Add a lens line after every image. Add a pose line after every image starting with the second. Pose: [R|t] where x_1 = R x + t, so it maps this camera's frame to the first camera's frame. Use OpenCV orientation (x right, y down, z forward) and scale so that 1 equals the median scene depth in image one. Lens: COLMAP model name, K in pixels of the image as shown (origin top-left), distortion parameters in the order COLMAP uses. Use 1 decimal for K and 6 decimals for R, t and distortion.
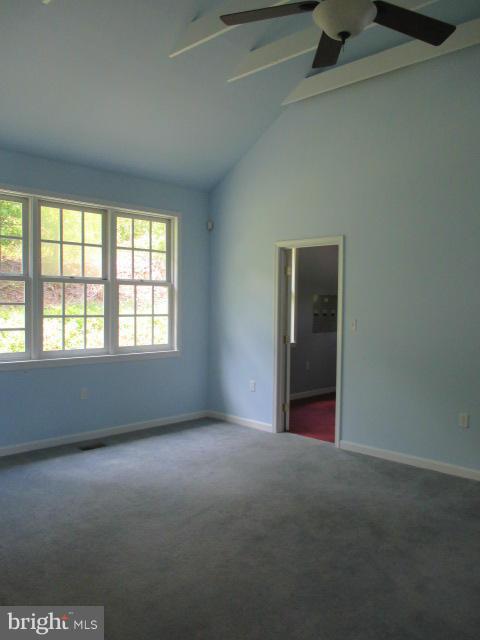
lens RADIAL K [[524.7, 0, 243.8], [0, 524.7, 322.6], [0, 0, 1]] dist [-0.022909, 0.019262]
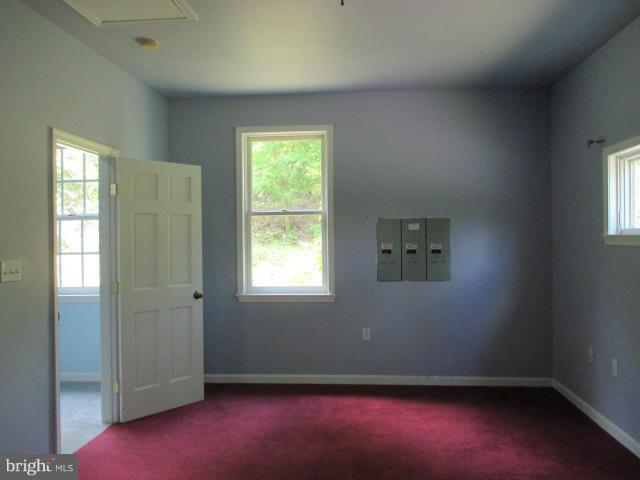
lens RADIAL K [[524.7, 0, 320.9], [0, 524.7, 236.3], [0, 0, 1]] dist [-0.022909, 0.019262]
pose [[0.626692, -0.017710, -0.779066, 0.752747], [-0.007596, 0.999555, -0.028833, -0.019855], [0.779230, 0.023988, 0.626279, 0.745579]]
